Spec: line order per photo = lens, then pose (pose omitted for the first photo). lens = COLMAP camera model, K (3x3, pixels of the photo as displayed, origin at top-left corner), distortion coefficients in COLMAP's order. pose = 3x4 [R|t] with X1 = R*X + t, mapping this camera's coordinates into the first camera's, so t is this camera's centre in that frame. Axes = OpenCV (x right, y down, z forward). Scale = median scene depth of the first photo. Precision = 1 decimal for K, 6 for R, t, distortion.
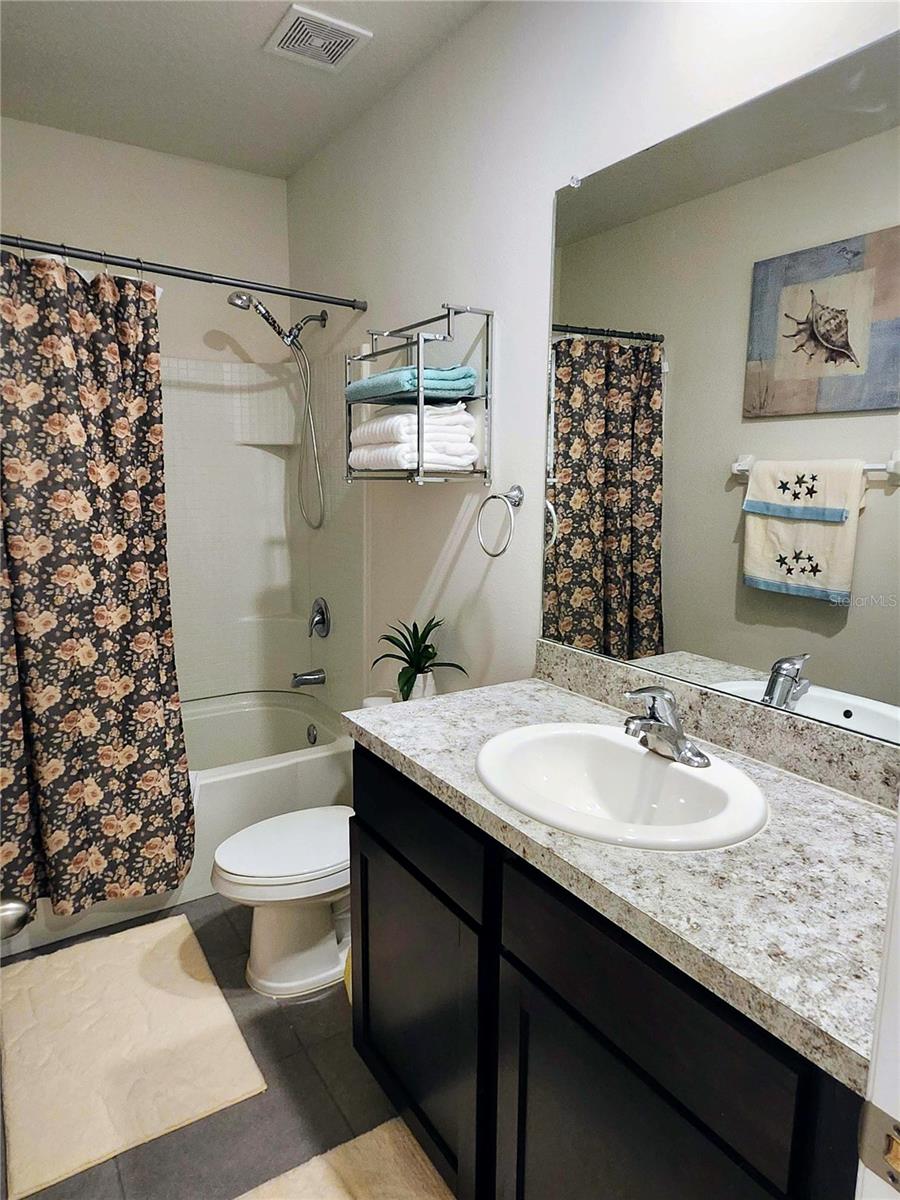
lens RADIAL K [[685.9, 0, 448.8], [0, 685.9, 603.8], [0, 0, 1]] dist [0.004553, 0.000266]
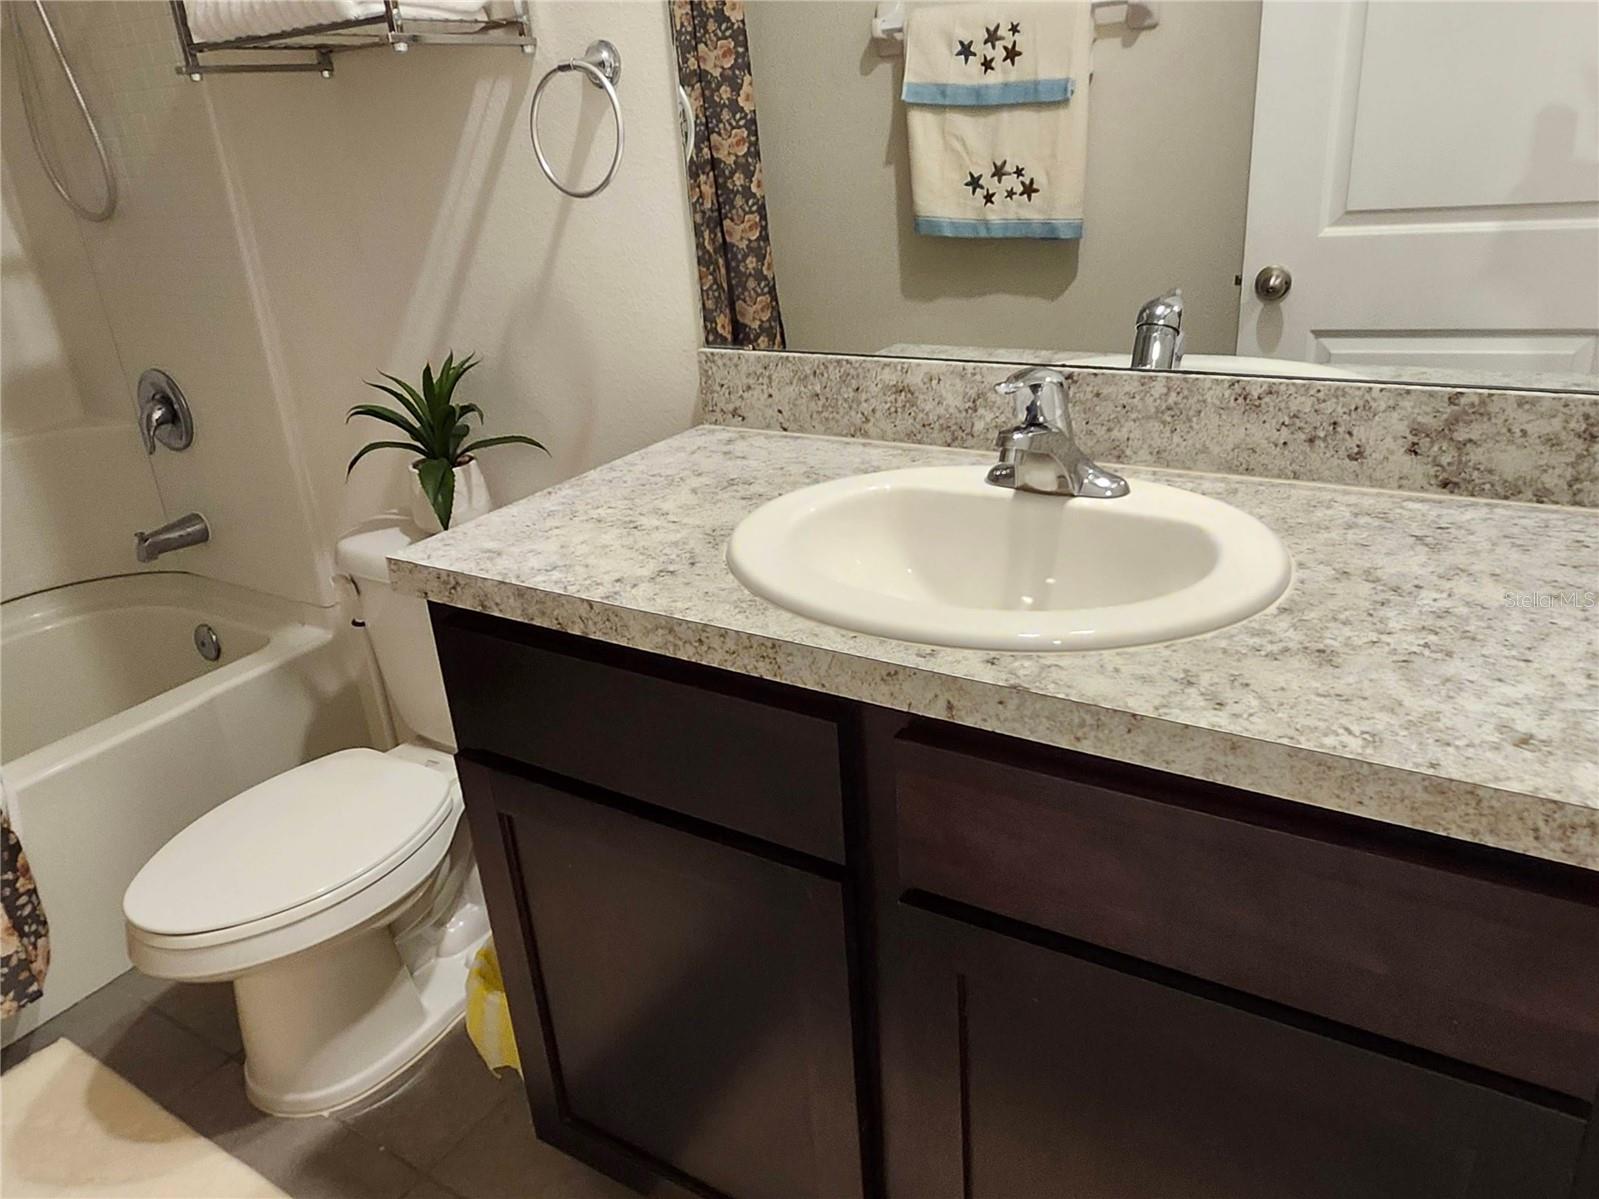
lens RADIAL K [[1139.4, 0, 802.5], [0, 1139.4, 586.1], [0, 0, 1]] dist [-0.006667, 0.012163]
pose [[0.917572, -0.226961, 0.326420, -0.124176], [0.151851, 0.958862, 0.239845, 0.028091], [-0.367427, -0.170507, 0.914289, 0.142237]]
